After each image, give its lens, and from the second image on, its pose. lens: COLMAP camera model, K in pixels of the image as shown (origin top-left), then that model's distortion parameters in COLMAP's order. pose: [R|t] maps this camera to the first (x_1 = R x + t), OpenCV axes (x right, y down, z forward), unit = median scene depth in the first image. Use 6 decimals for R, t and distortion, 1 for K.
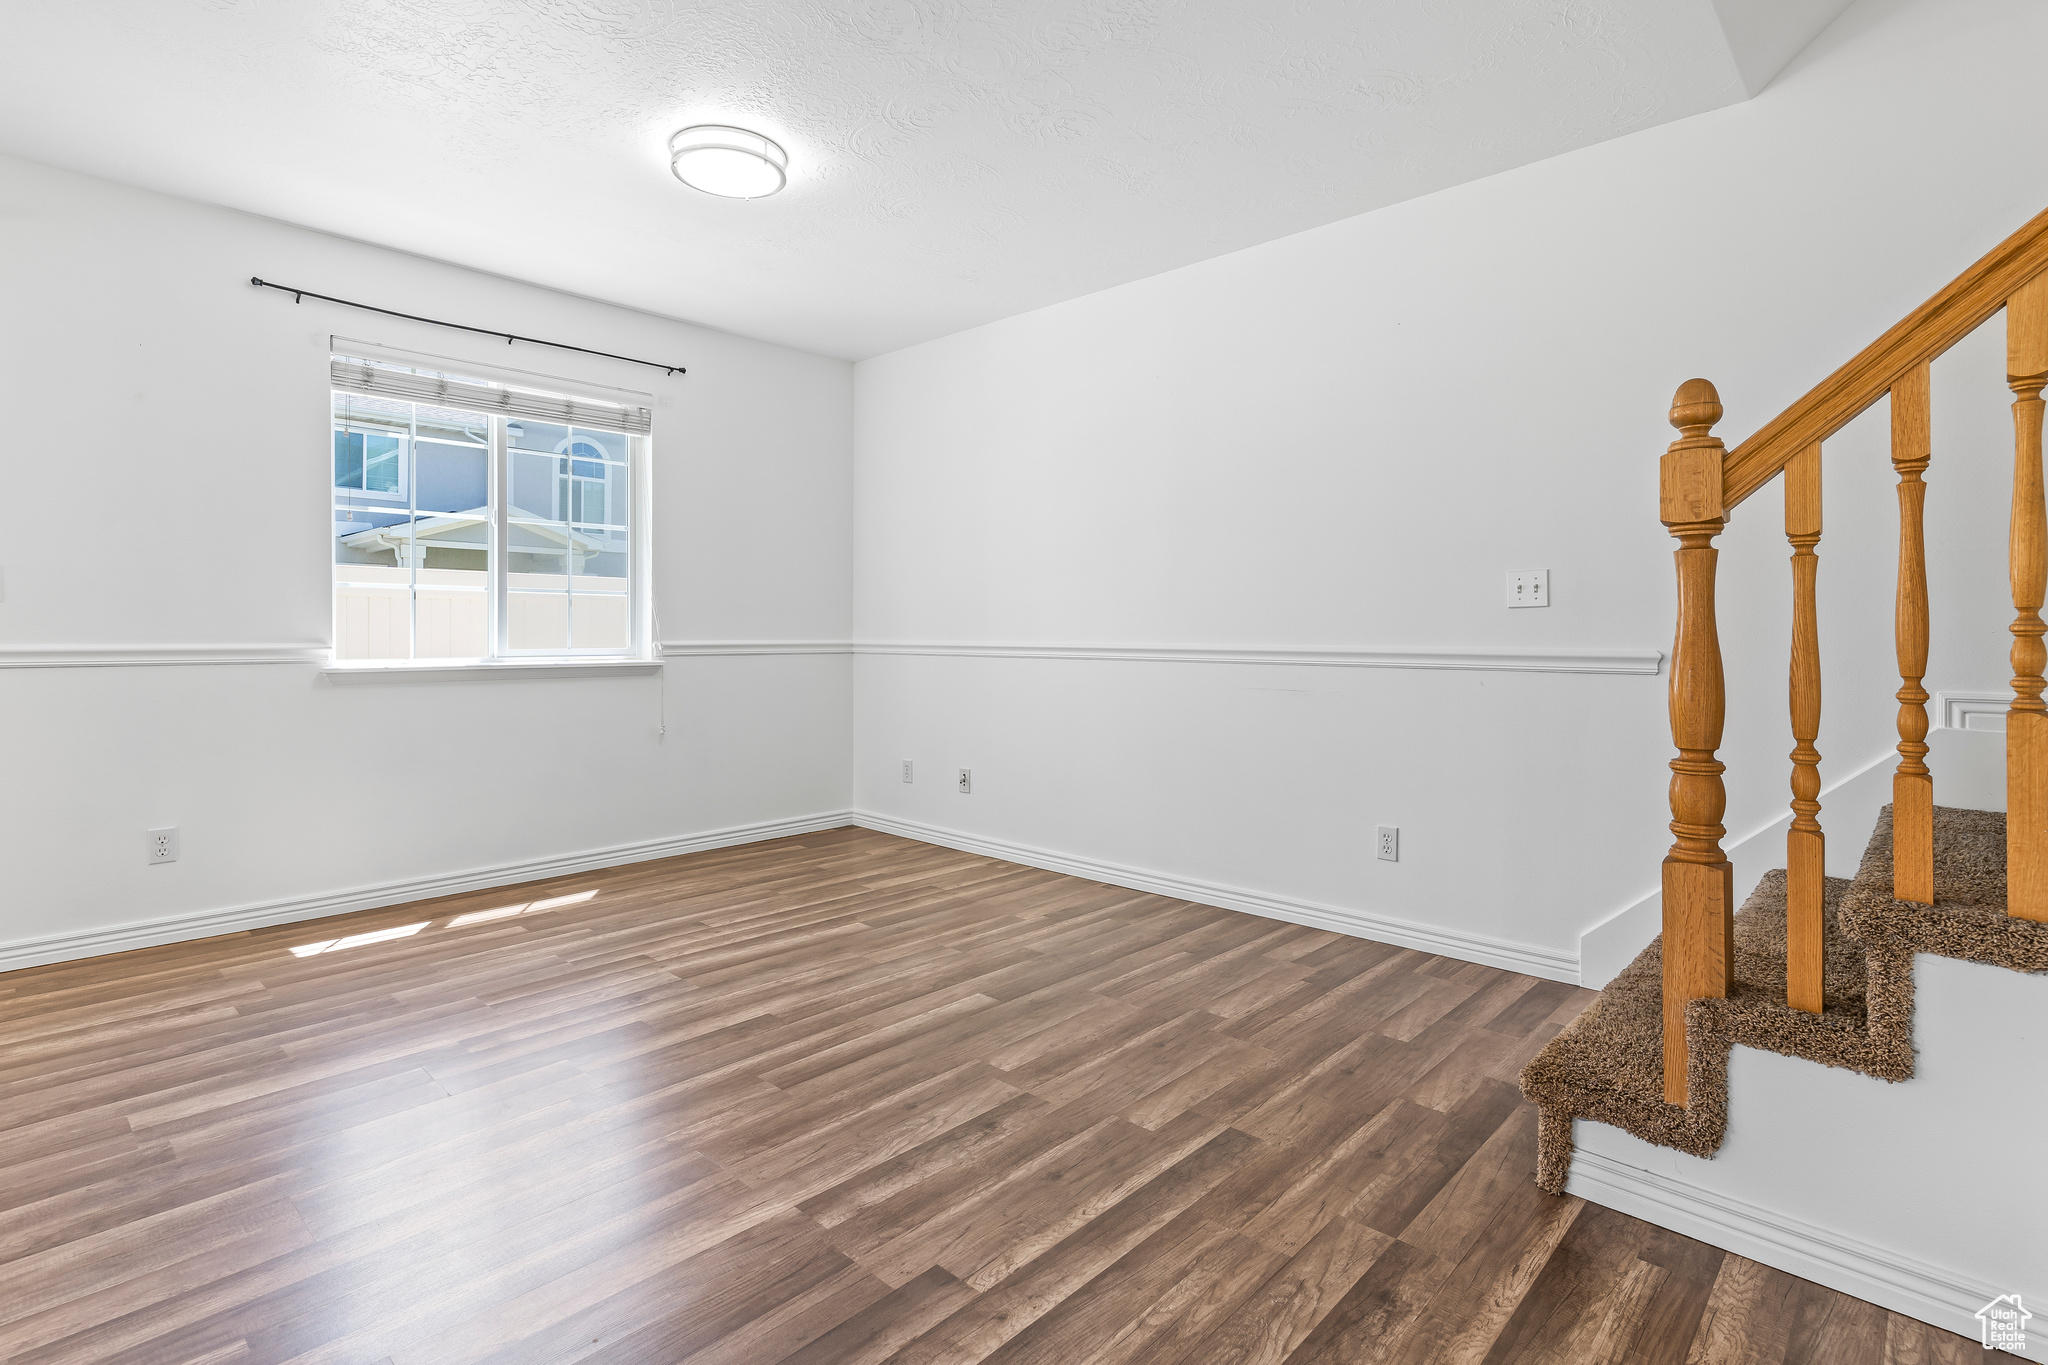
lens RADIAL K [[994.6, 0, 1027.5], [0, 994.6, 642.3], [0, 0, 1]] dist [-0.000336, 0.000106]
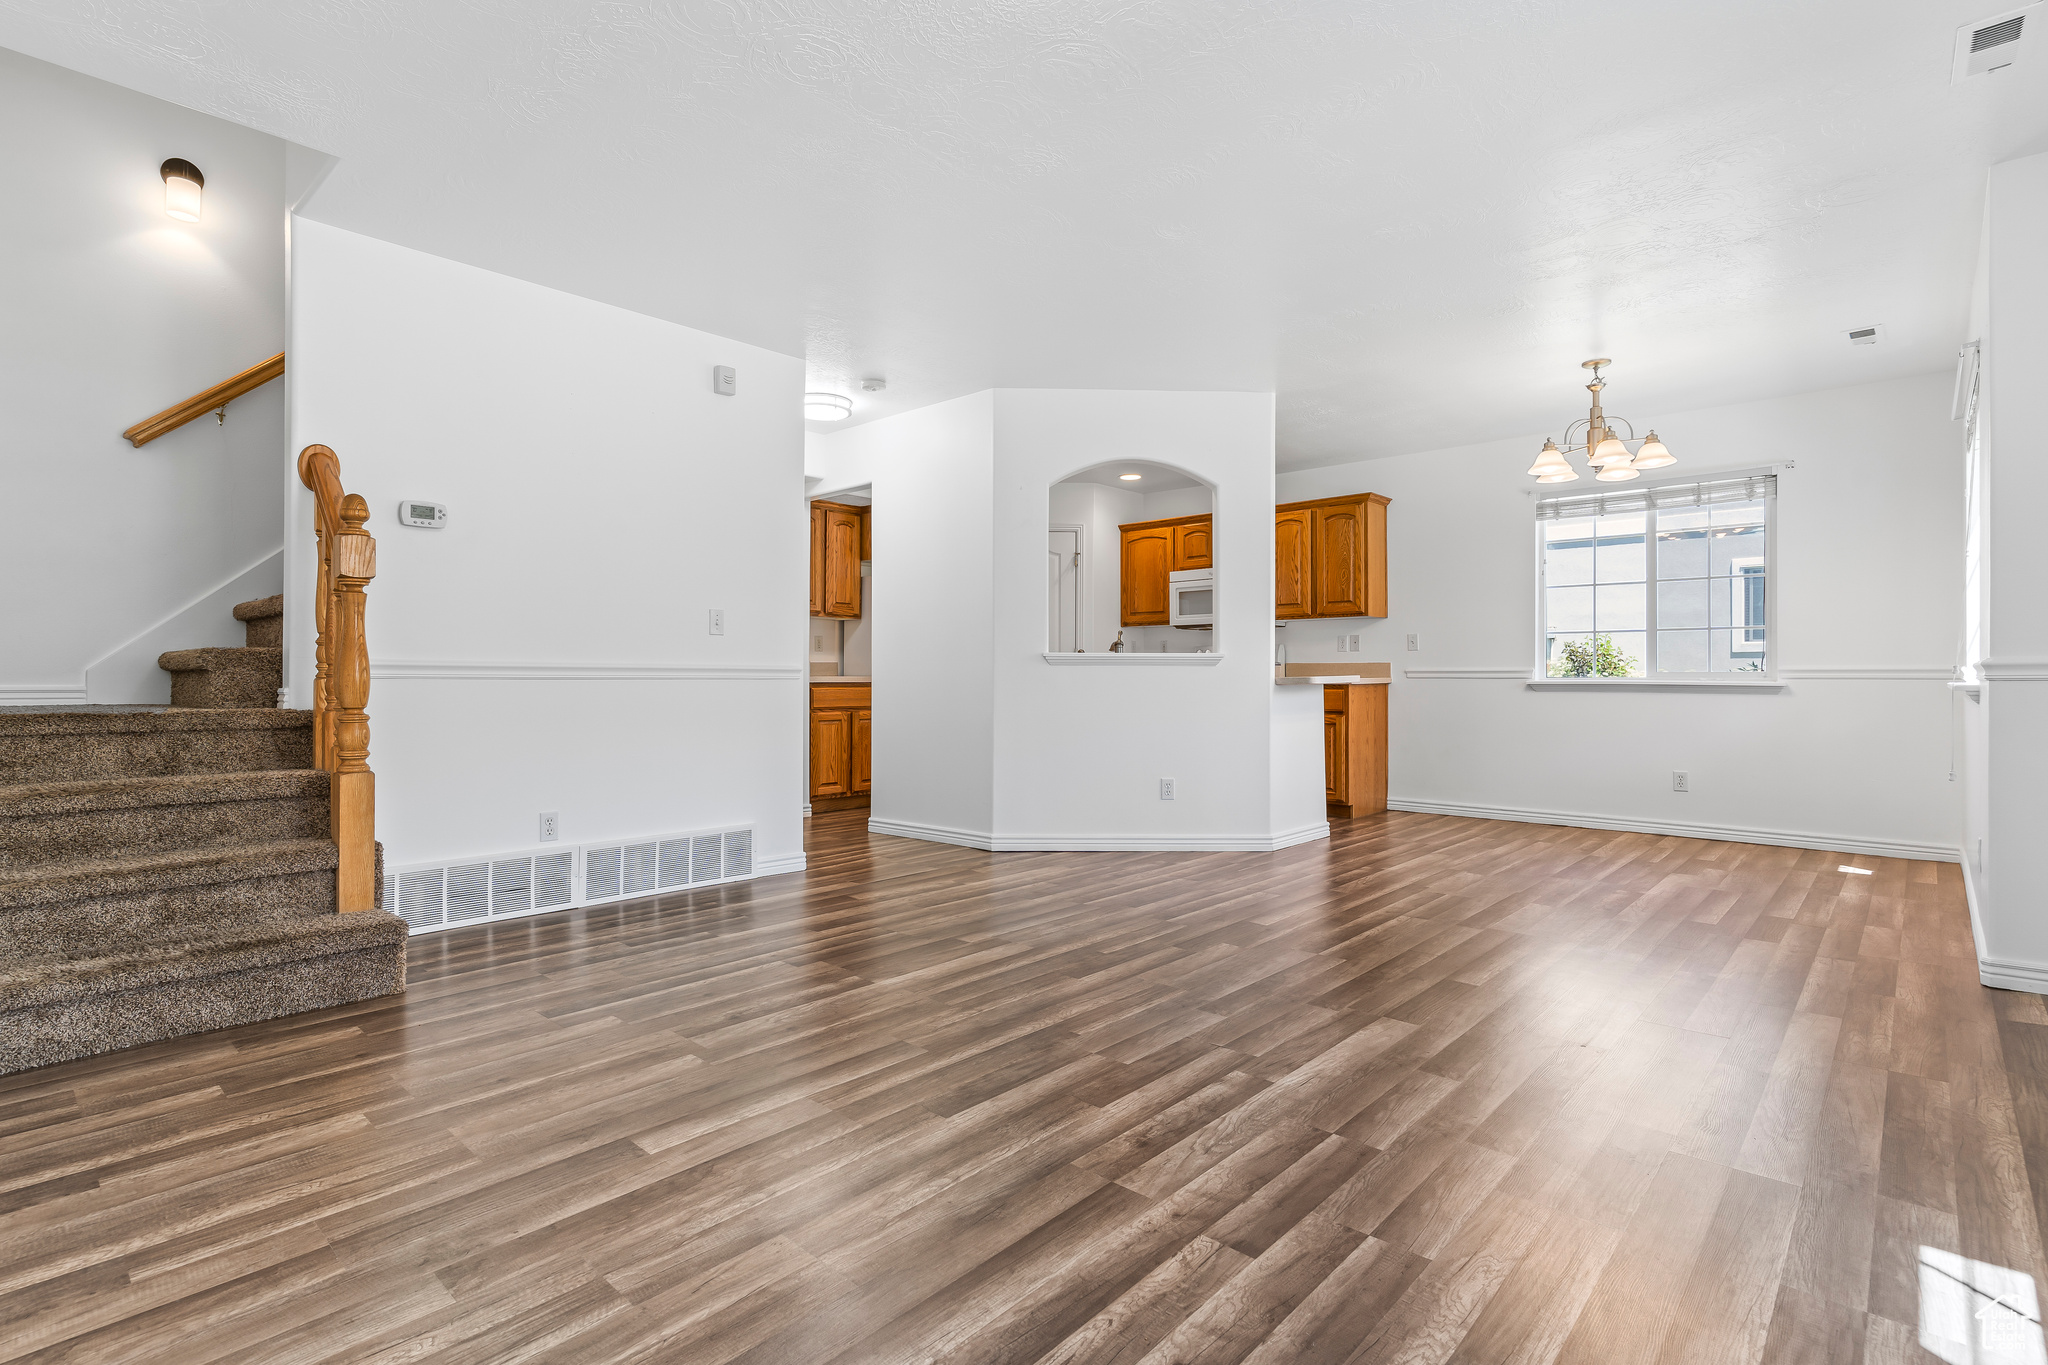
lens RADIAL K [[972.1, 0, 1010.3], [0, 972.1, 680.1], [0, 0, 1]] dist [-0.001162, -0.000611]
pose [[-0.999957, -0.004842, 0.007957, -0.315361], [-0.004757, 0.999933, 0.010598, 0.024478], [-0.008007, 0.010560, -0.999912, 1.757601]]
